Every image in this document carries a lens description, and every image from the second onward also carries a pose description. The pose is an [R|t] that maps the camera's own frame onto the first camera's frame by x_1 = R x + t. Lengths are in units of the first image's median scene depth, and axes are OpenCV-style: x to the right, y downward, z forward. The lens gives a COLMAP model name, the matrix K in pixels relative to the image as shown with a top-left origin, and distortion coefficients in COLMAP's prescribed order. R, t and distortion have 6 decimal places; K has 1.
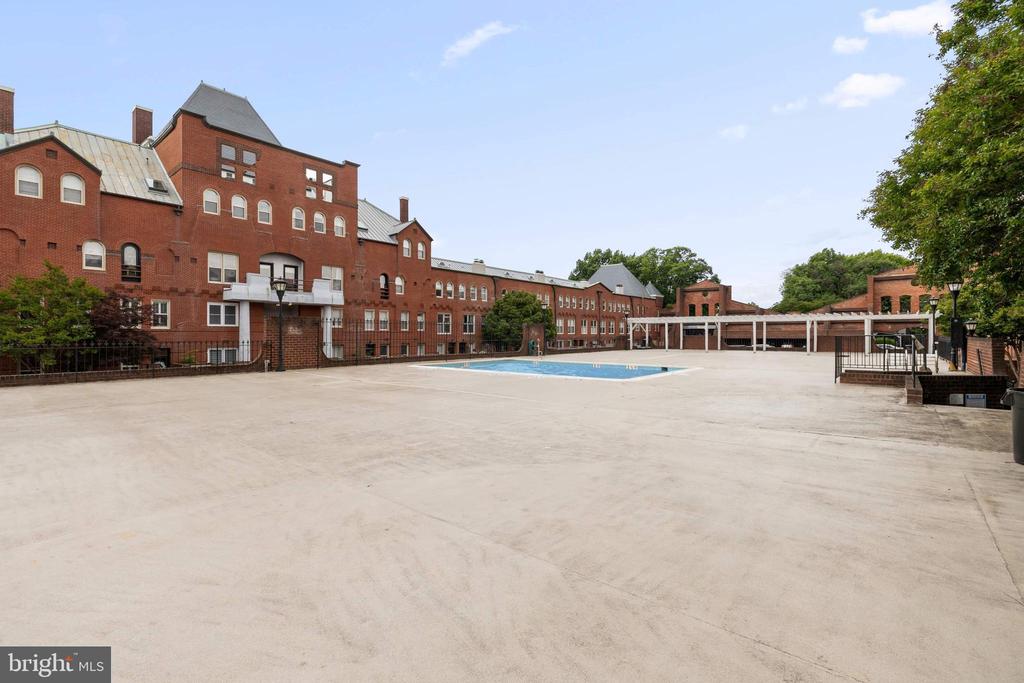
lens RADIAL K [[463.4, 0, 512.0], [0, 463.4, 341.5], [0, 0, 1]] dist [0.000689, 0.000218]
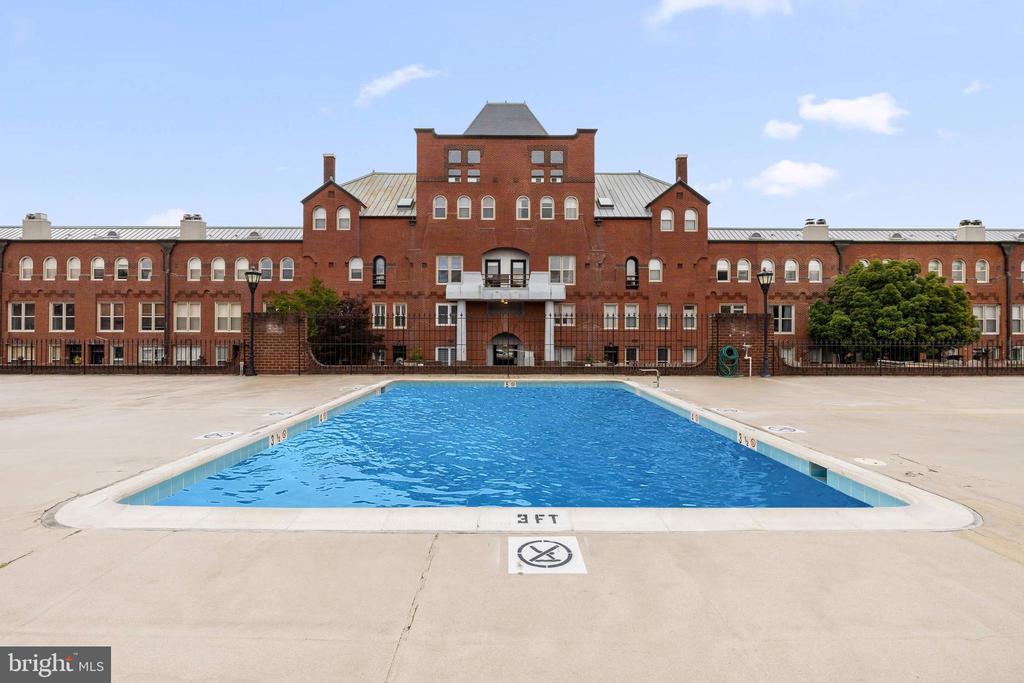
lens RADIAL K [[501.0, 0, 511.9], [0, 501.0, 334.5], [0, 0, 1]] dist [-0.004033, -0.000396]
pose [[0.647342, 0.002697, -0.762195, 0.270958], [-0.013791, 0.999871, -0.008175, -0.005242], [0.762075, 0.015803, 0.647296, 0.327234]]
